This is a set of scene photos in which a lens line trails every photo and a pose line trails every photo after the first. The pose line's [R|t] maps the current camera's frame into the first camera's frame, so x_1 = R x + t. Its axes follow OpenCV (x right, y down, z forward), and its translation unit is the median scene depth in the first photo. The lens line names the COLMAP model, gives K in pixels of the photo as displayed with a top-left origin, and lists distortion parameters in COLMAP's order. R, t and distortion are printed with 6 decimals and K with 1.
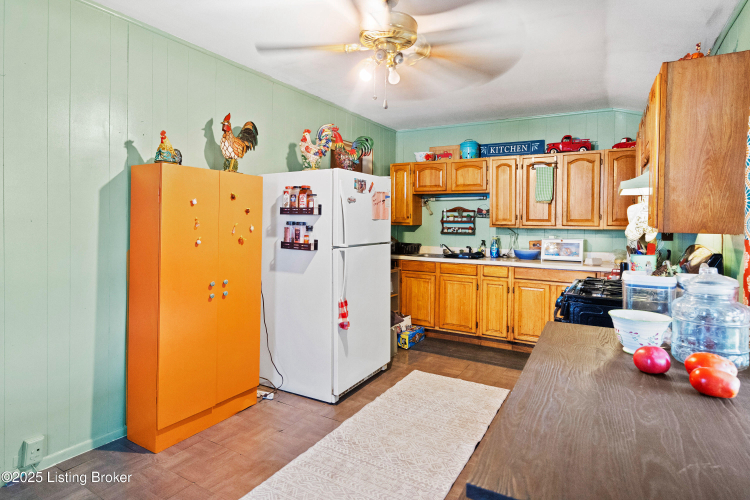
lens RADIAL K [[407.0, 0, 373.7], [0, 407.0, 222.0], [0, 0, 1]] dist [-0.001895, -0.000234]
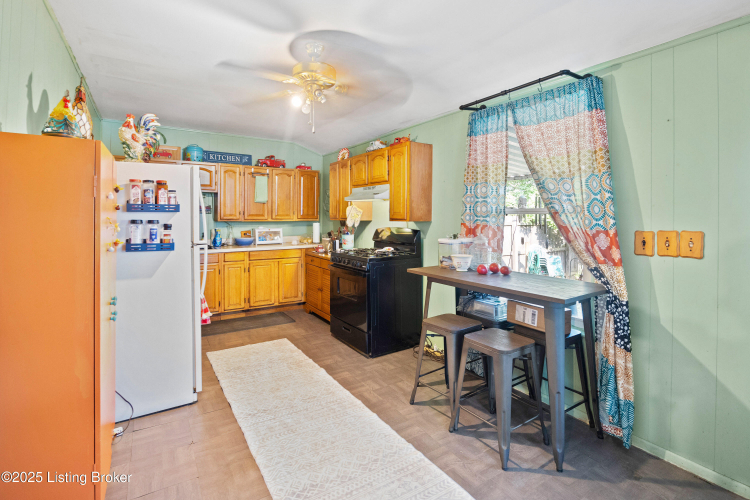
lens RADIAL K [[345.5, 0, 349.6], [0, 345.5, 213.0], [0, 0, 1]] dist [-0.005221, 0.000050]
pose [[0.492221, -0.003319, 0.870464, -0.436314], [0.009606, 0.999953, -0.001619, -0.007127], [-0.870417, 0.009159, 0.492229, 0.169680]]
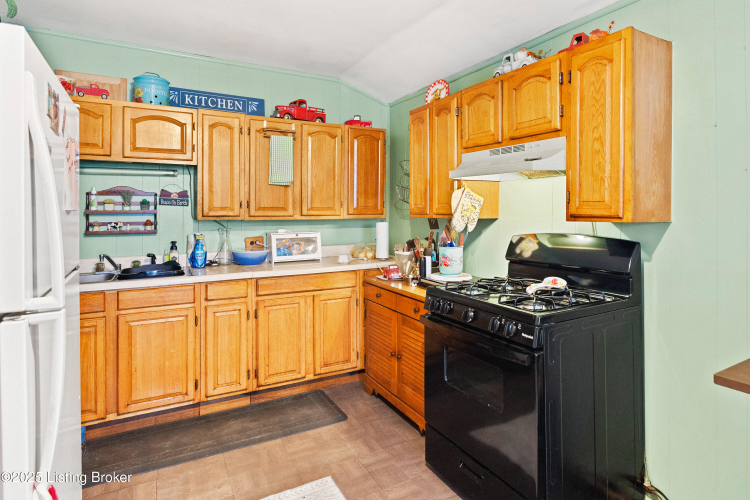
lens RADIAL K [[428.3, 0, 396.0], [0, 428.3, 208.6], [0, 0, 1]] dist [0.000669, -0.000487]
pose [[0.503513, -0.008810, 0.863943, -0.140342], [0.010432, 0.999937, 0.004117, -0.005225], [-0.863925, 0.006939, 0.503573, 0.427804]]
